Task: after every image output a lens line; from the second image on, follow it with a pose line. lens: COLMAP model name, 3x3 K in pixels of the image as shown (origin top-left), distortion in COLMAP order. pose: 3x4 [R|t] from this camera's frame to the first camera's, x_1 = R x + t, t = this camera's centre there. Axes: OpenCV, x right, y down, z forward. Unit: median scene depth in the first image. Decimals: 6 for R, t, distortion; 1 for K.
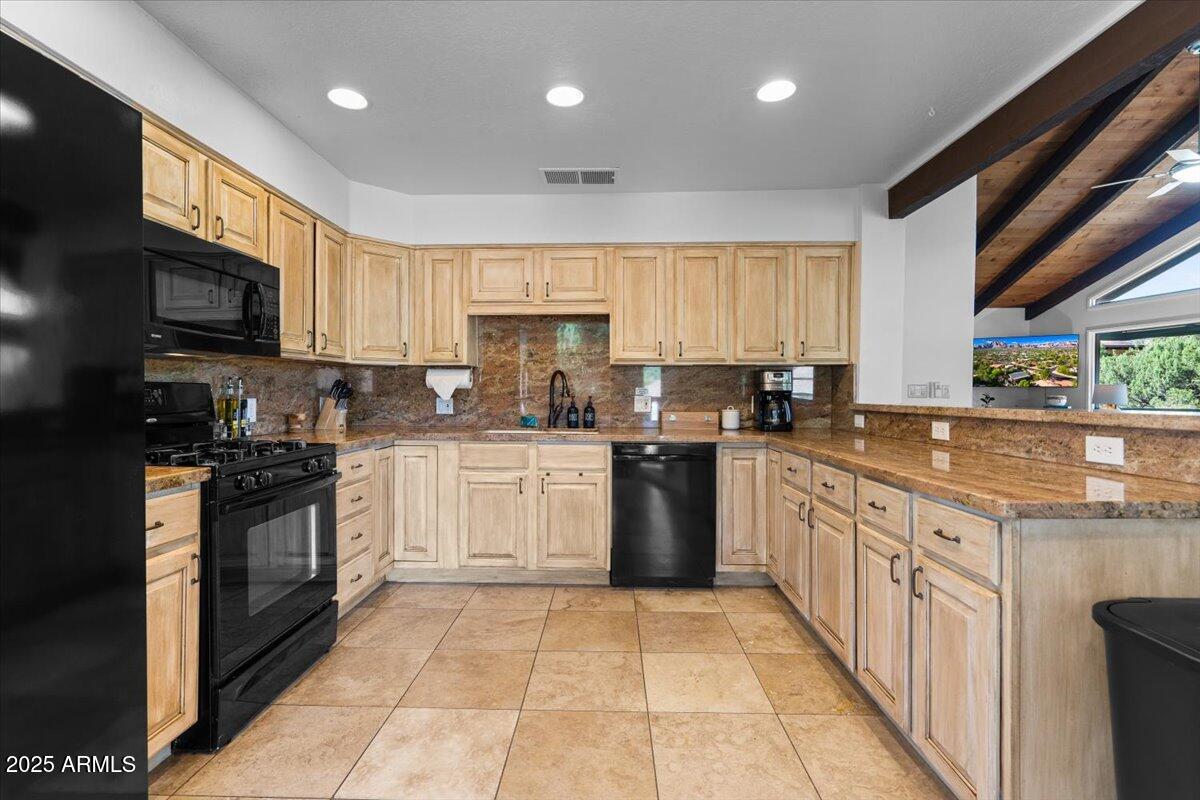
lens RADIAL K [[555.2, 0, 599.1], [0, 555.2, 390.3], [0, 0, 1]] dist [-0.002102, 0.002129]
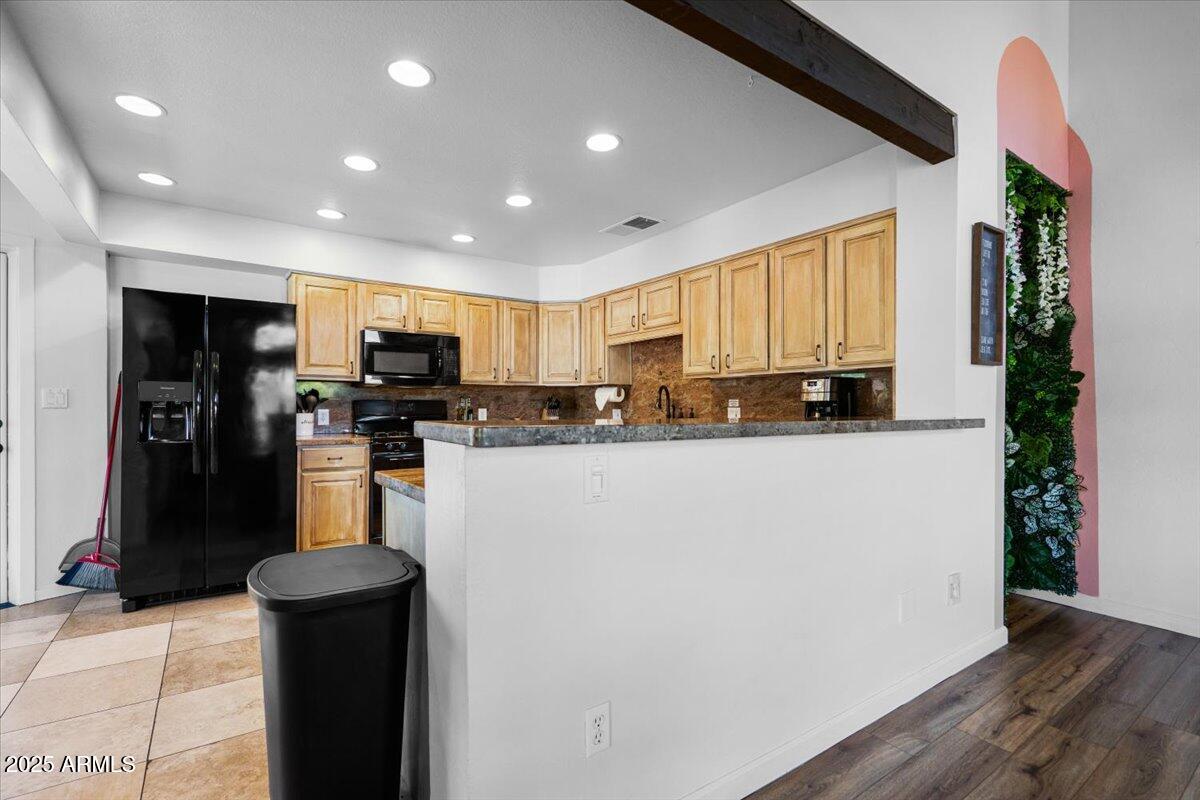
lens RADIAL K [[555.2, 0, 594.7], [0, 555.2, 402.8], [0, 0, 1]] dist [-0.002102, 0.002129]
pose [[0.589882, -0.007318, -0.807456, 0.873702], [0.004220, 0.999973, -0.005980, 0.007289], [0.807478, 0.000120, 0.589897, 0.214562]]
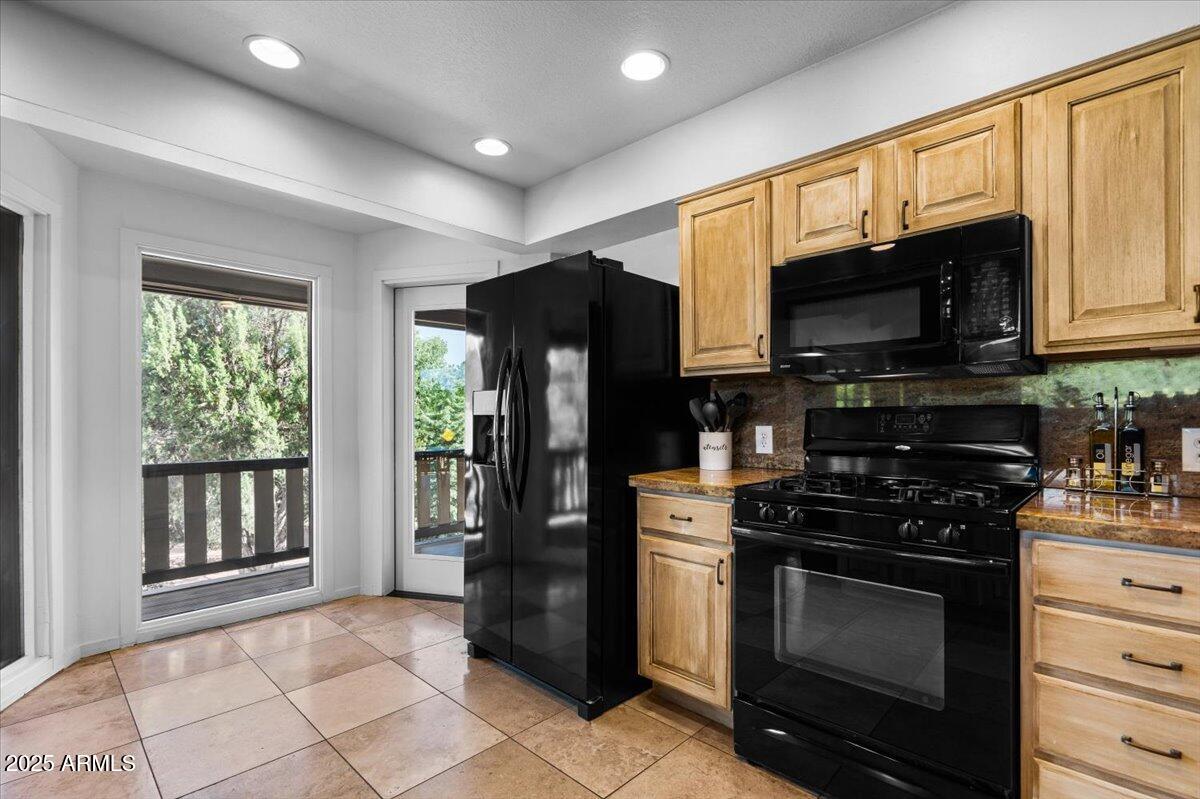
lens RADIAL K [[555.2, 0, 600.5], [0, 555.2, 419.2], [0, 0, 1]] dist [-0.002102, 0.002129]
pose [[-0.679156, -0.002548, -0.733990, 0.142831], [0.002177, 0.999983, -0.005486, 0.006725], [0.733991, -0.005323, -0.679138, 0.813281]]
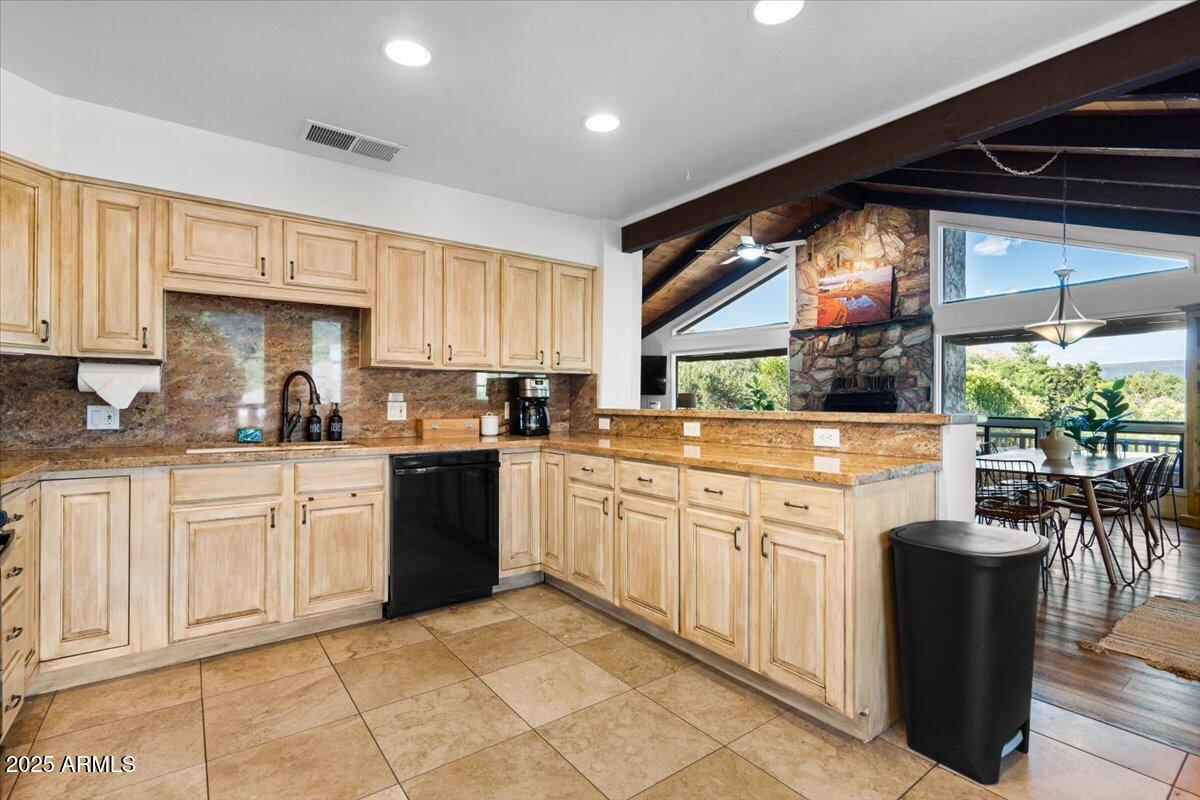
lens RADIAL K [[555.2, 0, 597.1], [0, 555.2, 395.6], [0, 0, 1]] dist [-0.002102, 0.002129]
pose [[0.788912, 0.005372, 0.614482, -0.253211], [-0.003857, 0.999985, -0.003789, 0.001390], [-0.614494, 0.000619, 0.788921, 0.101933]]
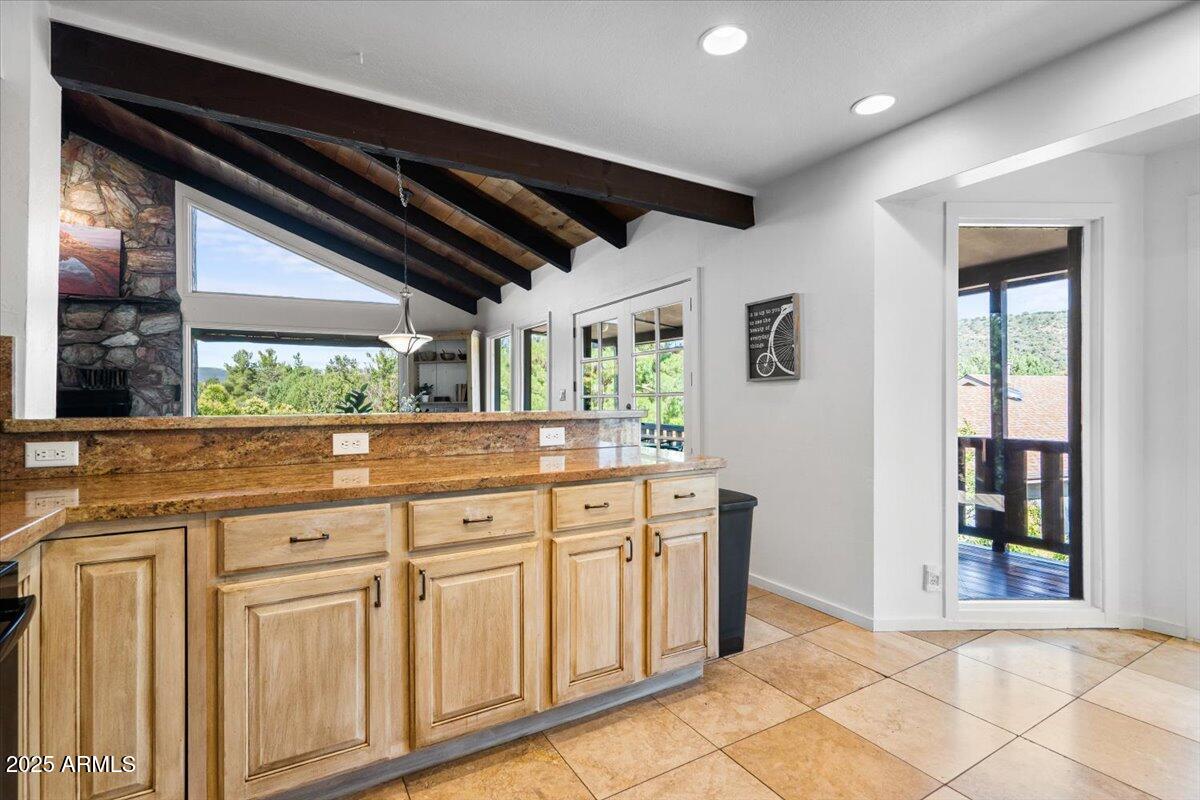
lens RADIAL K [[555.2, 0, 590.1], [0, 555.2, 398.4], [0, 0, 1]] dist [-0.002102, 0.002129]
pose [[-0.514392, 0.003293, 0.857549, -0.214255], [-0.001425, 0.999988, -0.004695, 0.006344], [-0.857554, -0.003637, -0.514381, 0.852524]]
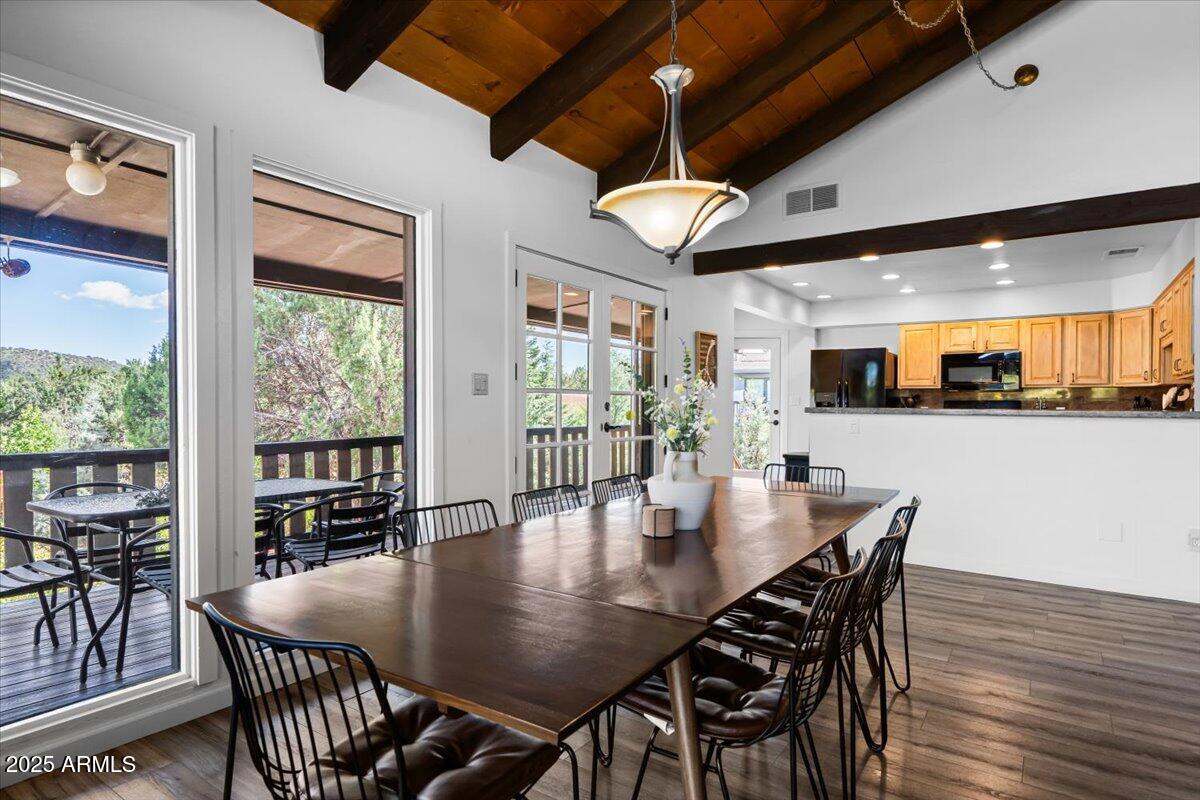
lens RADIAL K [[656.4, 0, 587.2], [0, 656.4, 410.8], [0, 0, 1]] dist [0.001464, -0.000186]
pose [[-0.548914, -0.000952, -0.835878, 2.109785], [-0.004477, 0.999988, 0.001801, 0.028039], [0.835867, 0.004731, -0.548912, 0.754220]]
